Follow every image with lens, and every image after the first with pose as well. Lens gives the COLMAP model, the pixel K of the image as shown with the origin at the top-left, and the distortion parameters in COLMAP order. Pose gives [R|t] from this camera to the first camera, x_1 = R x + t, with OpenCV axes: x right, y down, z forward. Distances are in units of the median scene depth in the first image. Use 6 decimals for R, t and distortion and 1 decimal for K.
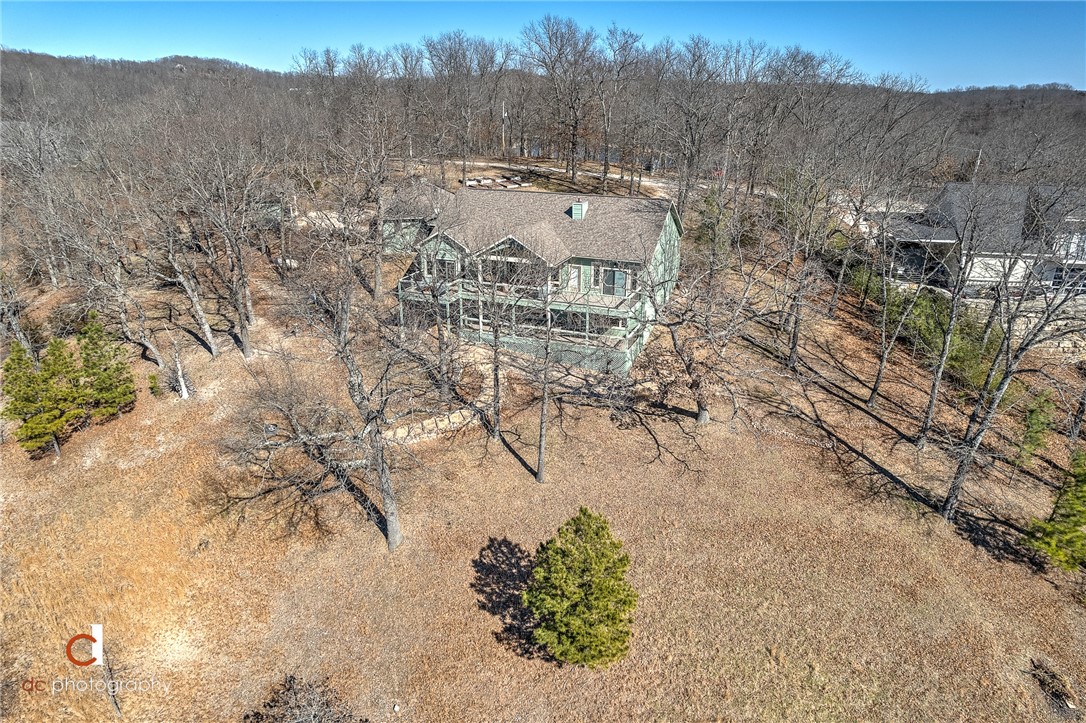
lens RADIAL K [[696.8, 0, 543.8], [0, 696.8, 363.1], [0, 0, 1]] dist [-0.057861, 0.034332]
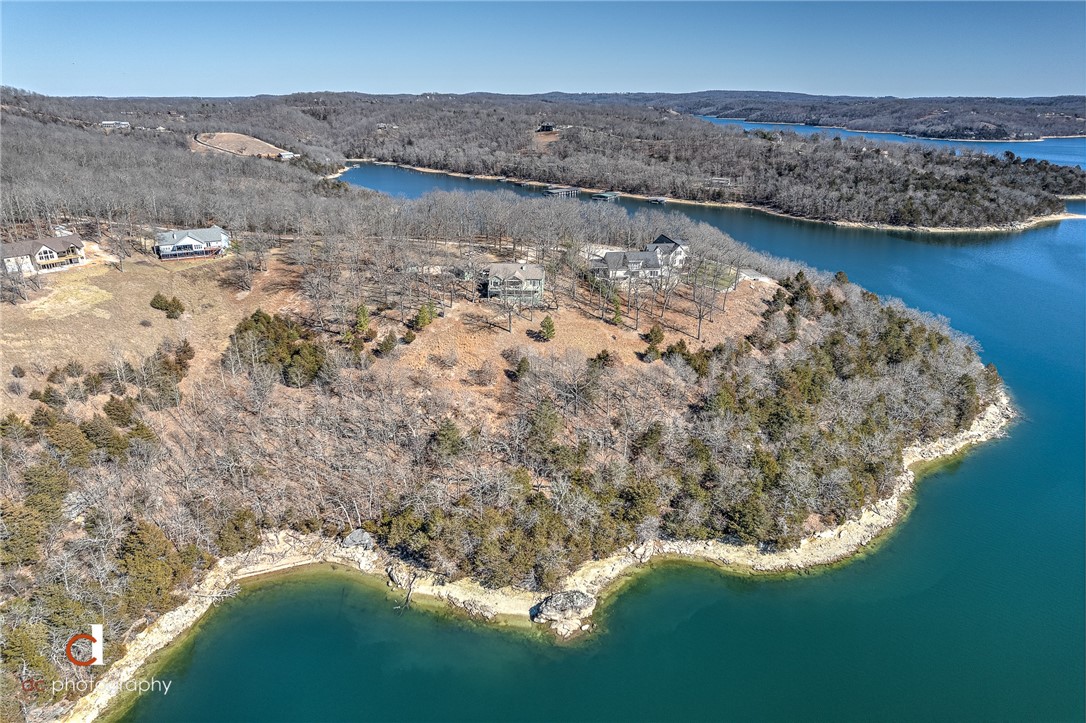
lens RADIAL K [[696.8, 0, 543.2], [0, 696.8, 361.0], [0, 0, 1]] dist [-0.057861, 0.034332]
pose [[0.955422, -0.108237, 0.274688, -1.187547], [0.108289, 0.994006, 0.015022, 0.333597], [-0.274668, 0.015393, 0.961416, -3.486578]]
